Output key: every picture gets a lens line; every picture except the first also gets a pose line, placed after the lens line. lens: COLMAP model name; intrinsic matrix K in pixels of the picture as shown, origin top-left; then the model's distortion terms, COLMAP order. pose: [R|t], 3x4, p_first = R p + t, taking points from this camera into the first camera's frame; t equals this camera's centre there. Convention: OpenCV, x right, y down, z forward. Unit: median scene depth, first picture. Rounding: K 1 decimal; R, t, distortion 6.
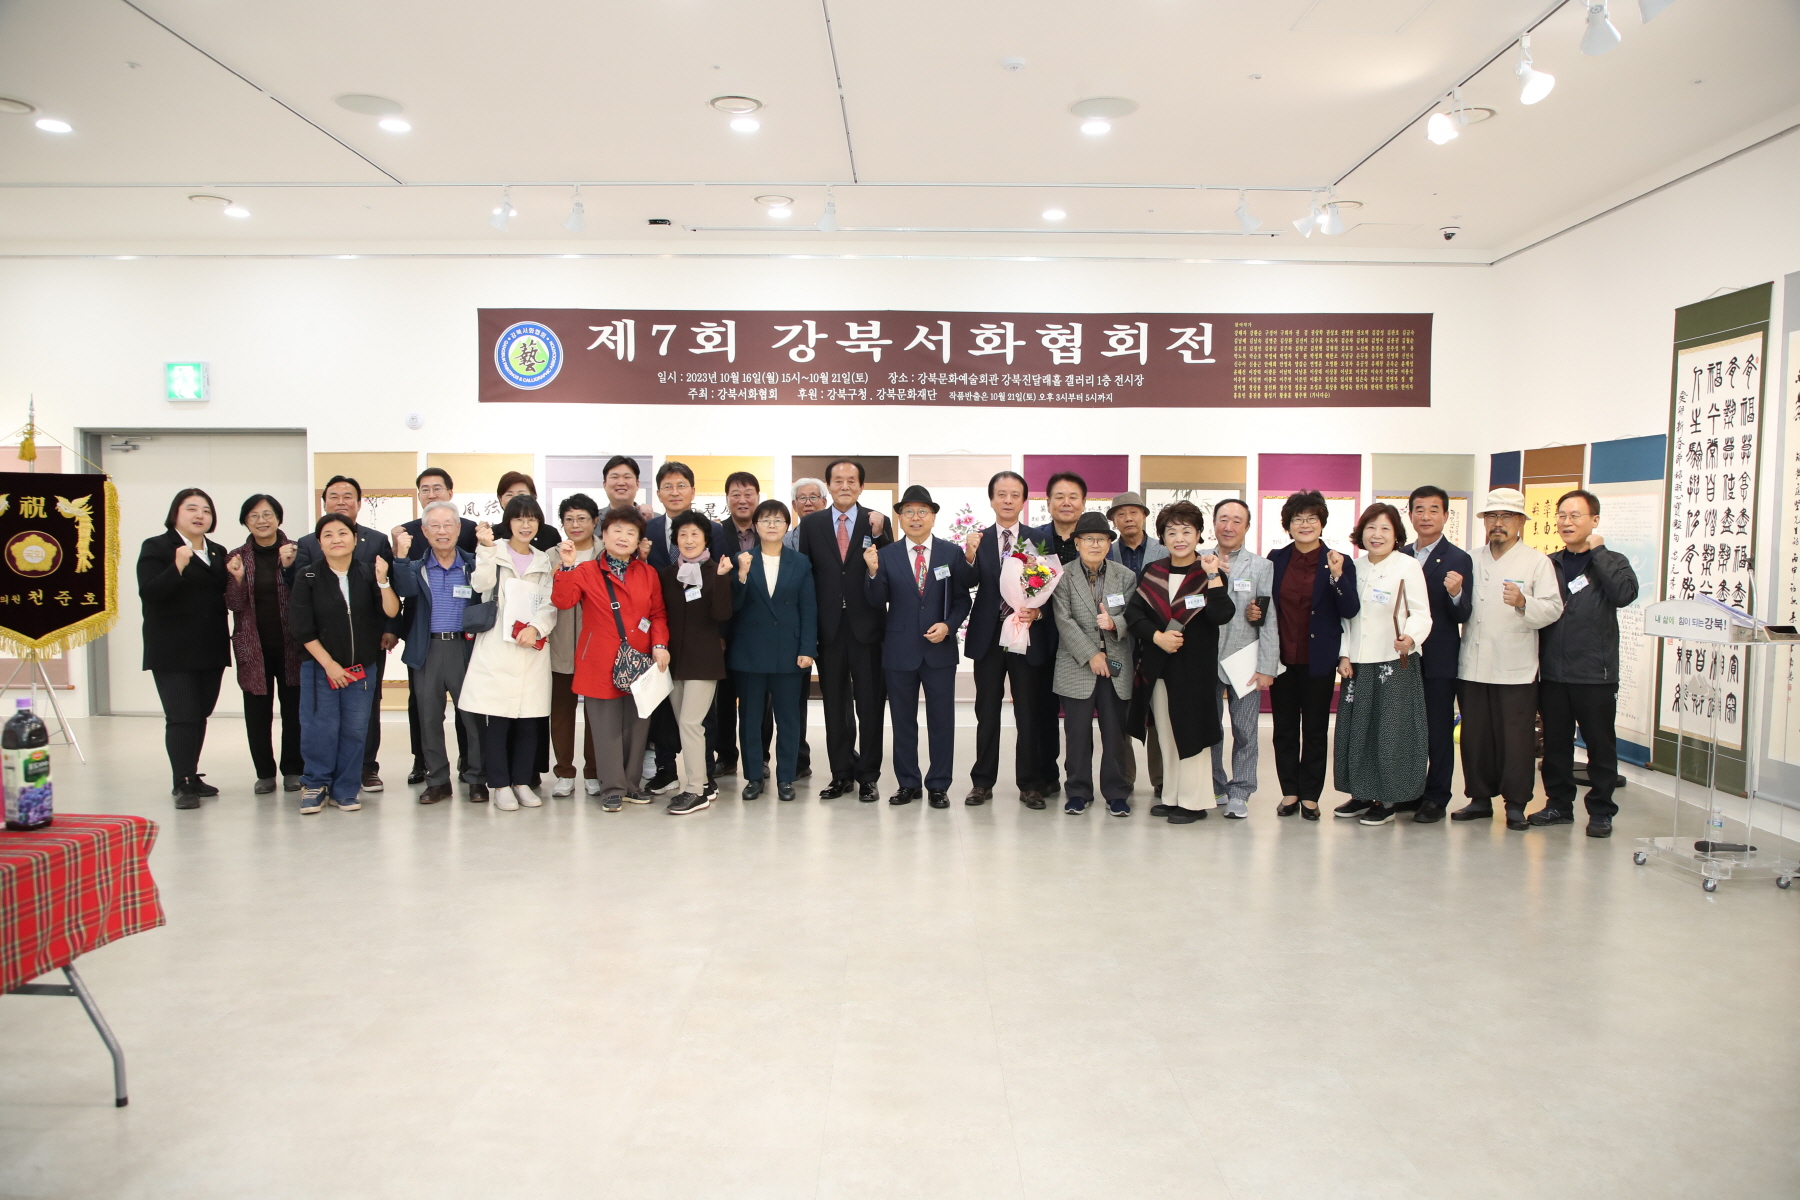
lens RADIAL K [[1247.1, 0, 906.1], [0, 1247.1, 601.5], [0, 0, 1]] dist [-0.066878, 0.040283]
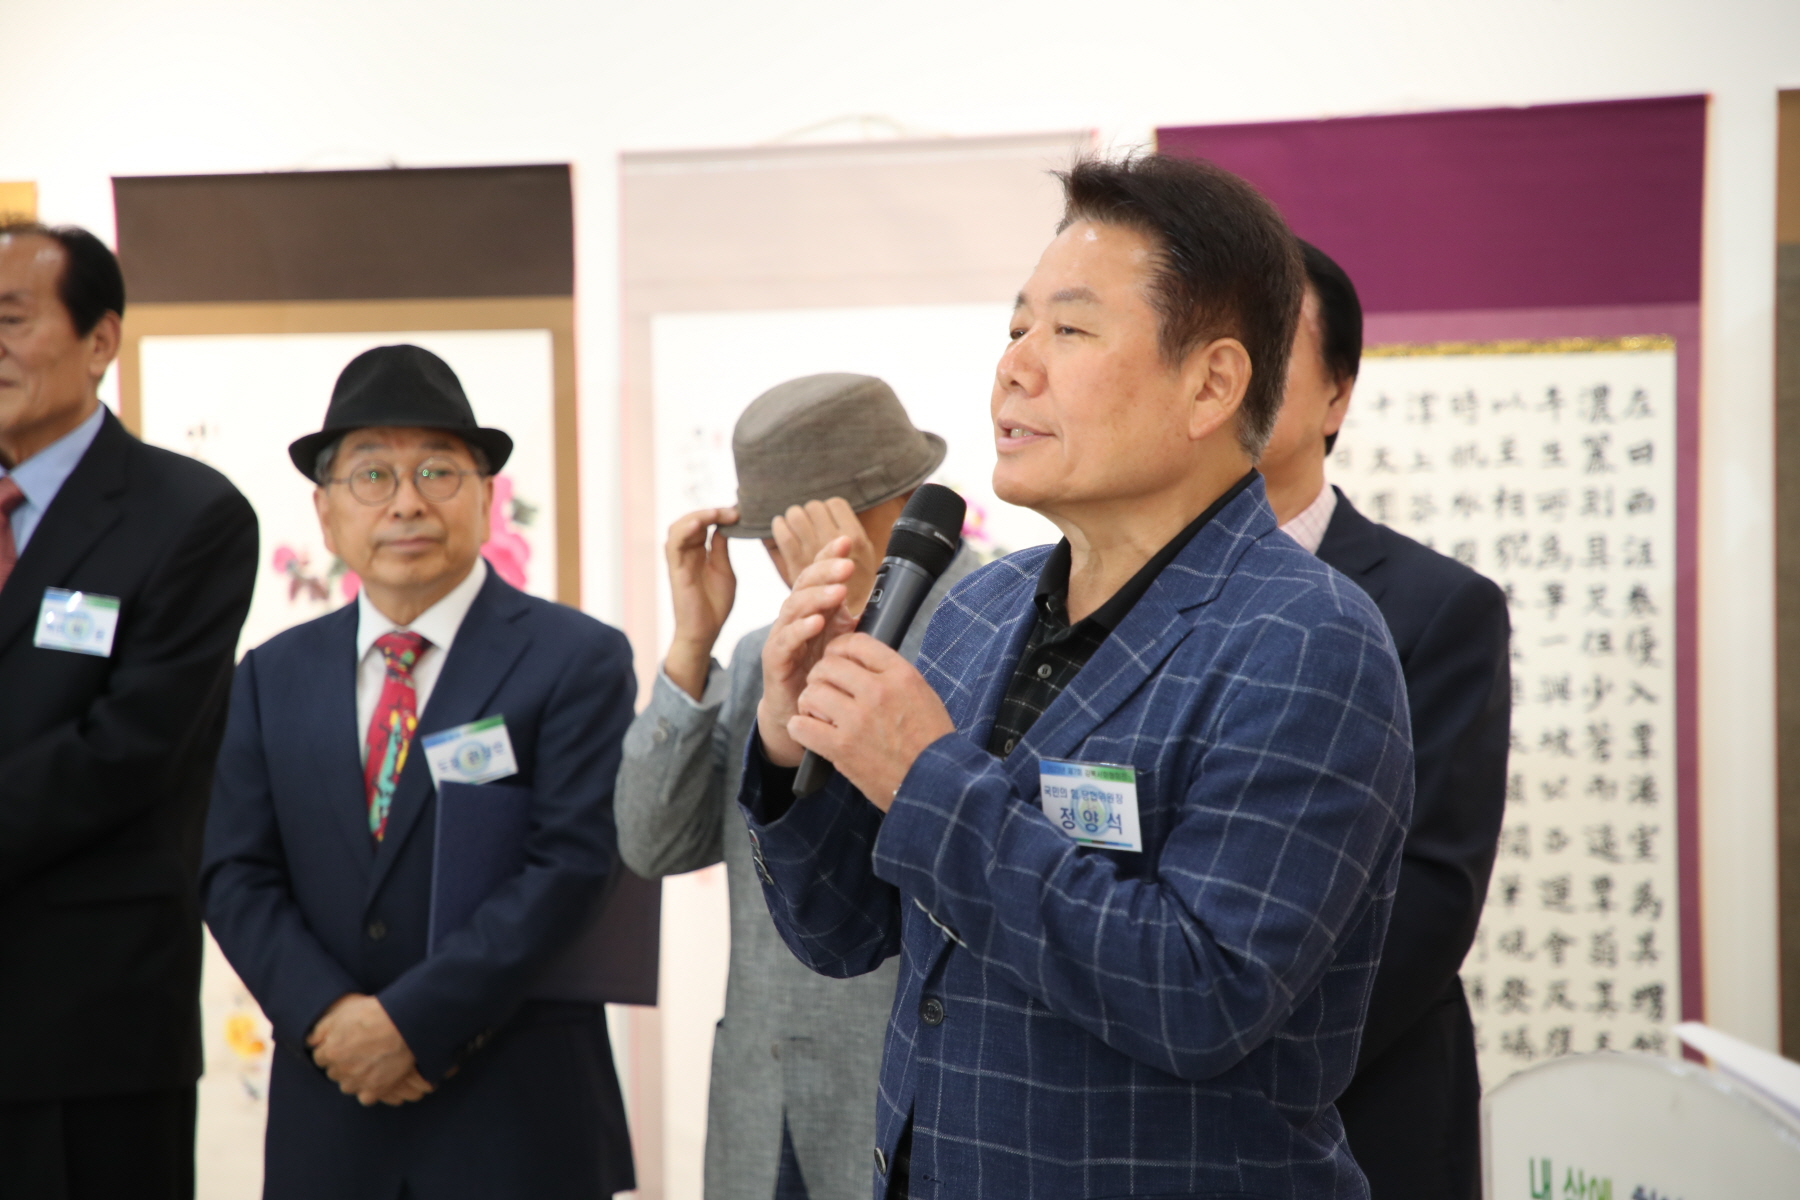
lens RADIAL K [[4716.3, 0, 907.0], [0, 4716.3, 609.7], [0, 0, 1]] dist [0.612027, 0.000000]
pose [[0.910332, -0.004018, -0.413860, 0.361303], [-0.010458, 0.999410, -0.032708, -0.020247], [0.413747, 0.034103, 0.909753, 0.329228]]
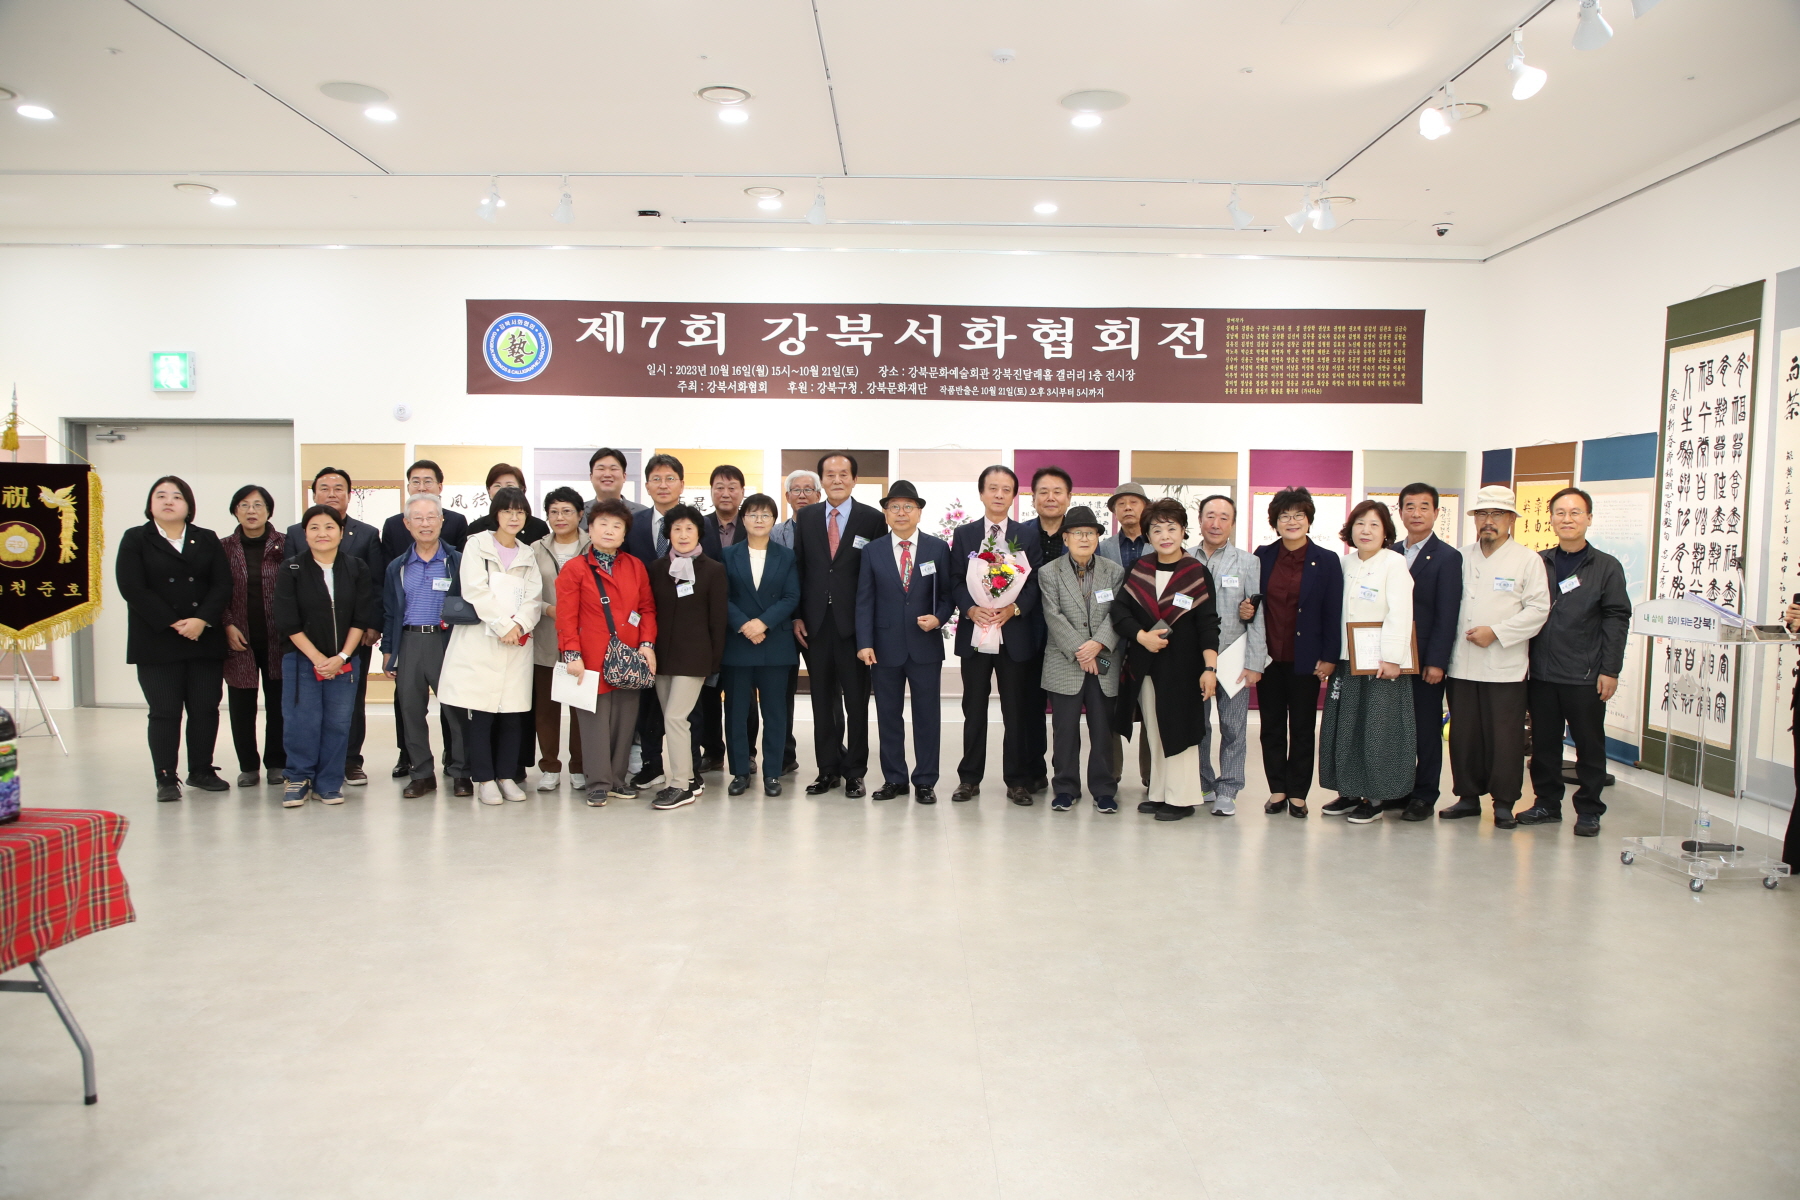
lens RADIAL K [[1247.1, 0, 904.4], [0, 1247.1, 602.8], [0, 0, 1]] dist [-0.066878, 0.040283]
pose [[0.999980, 0.004755, 0.004089, 0.003112], [-0.004778, 0.999972, 0.005695, -0.000379], [-0.004062, -0.005715, 0.999975, 0.003155]]
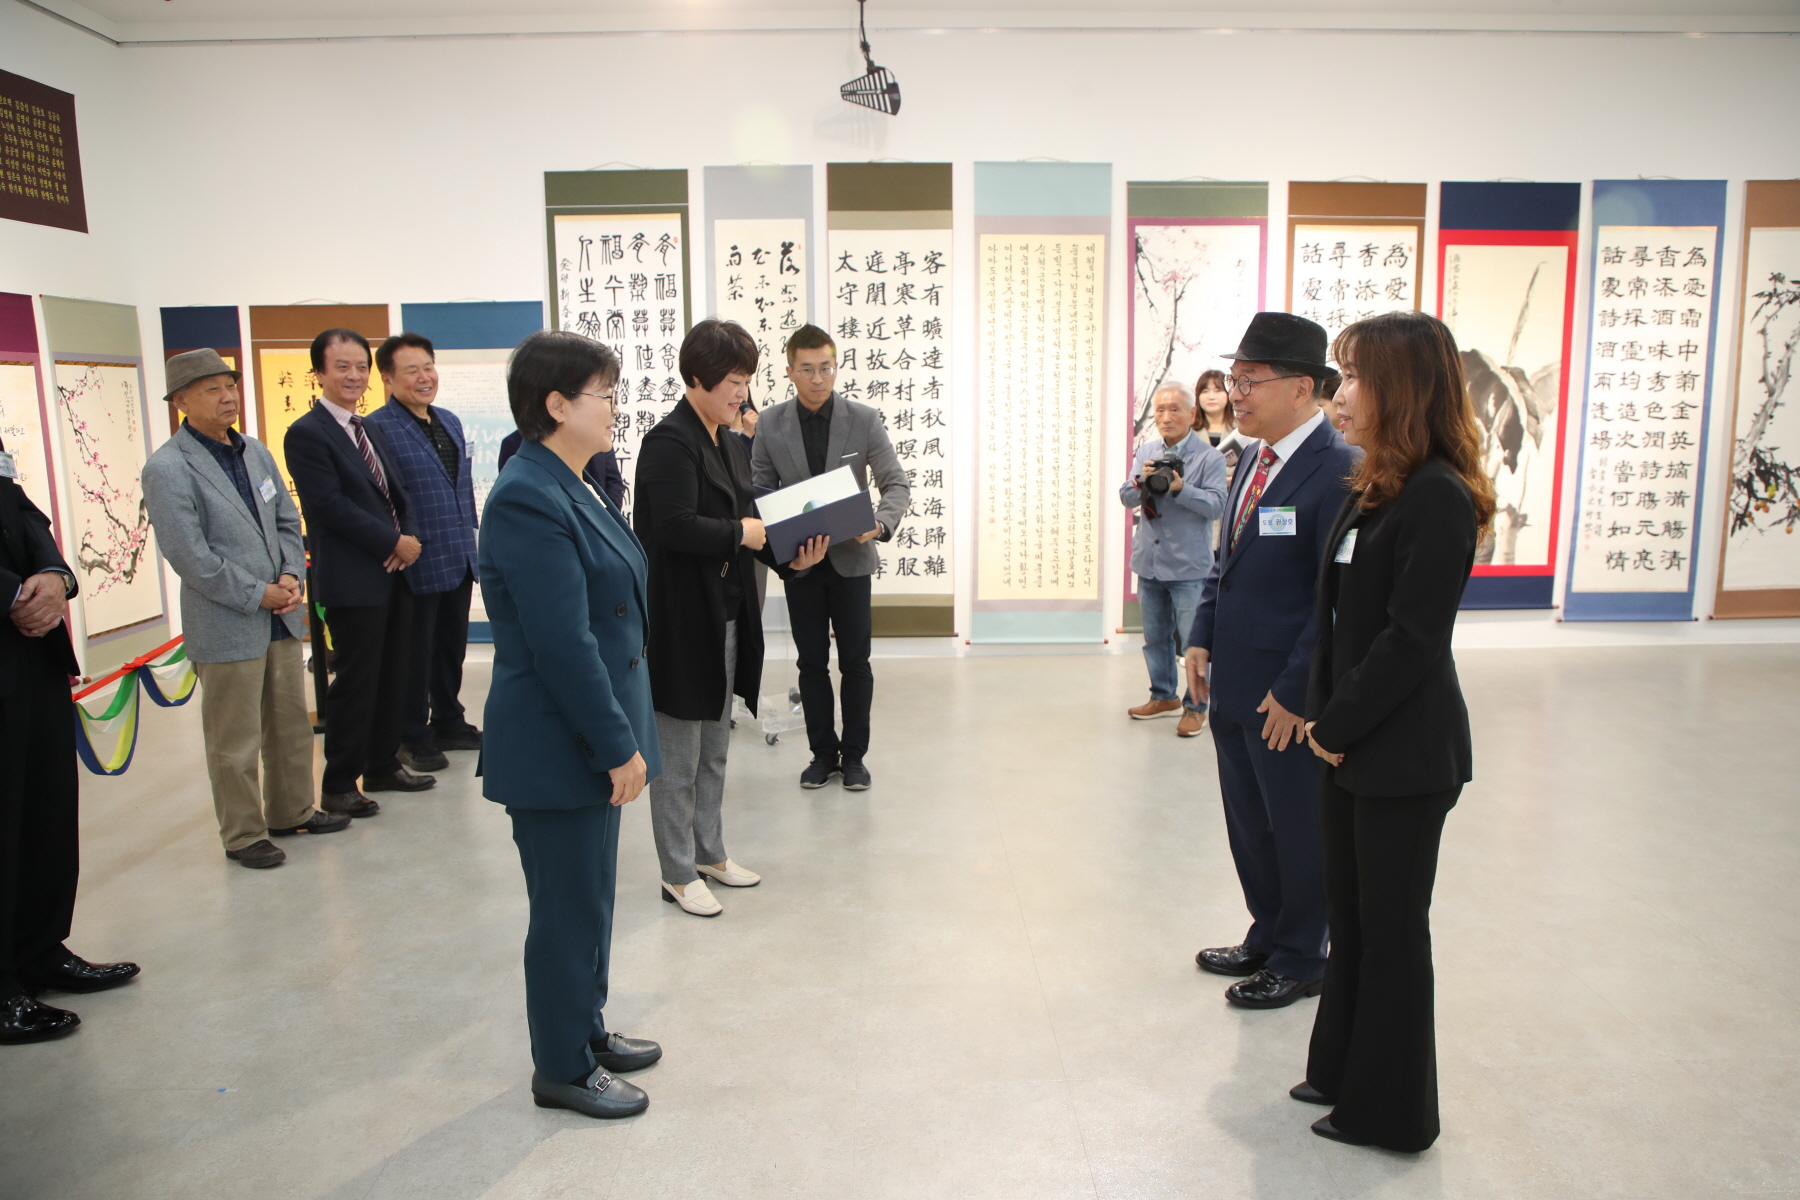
lens RADIAL K [[1247.1, 0, 889.6], [0, 1247.1, 604.0], [0, 0, 1]] dist [-0.066878, 0.040283]
pose [[-0.010951, -0.166760, 0.985937, -0.299337], [0.072234, 0.983288, 0.167114, -0.033310], [-0.997328, 0.073048, 0.001278, 0.559704]]
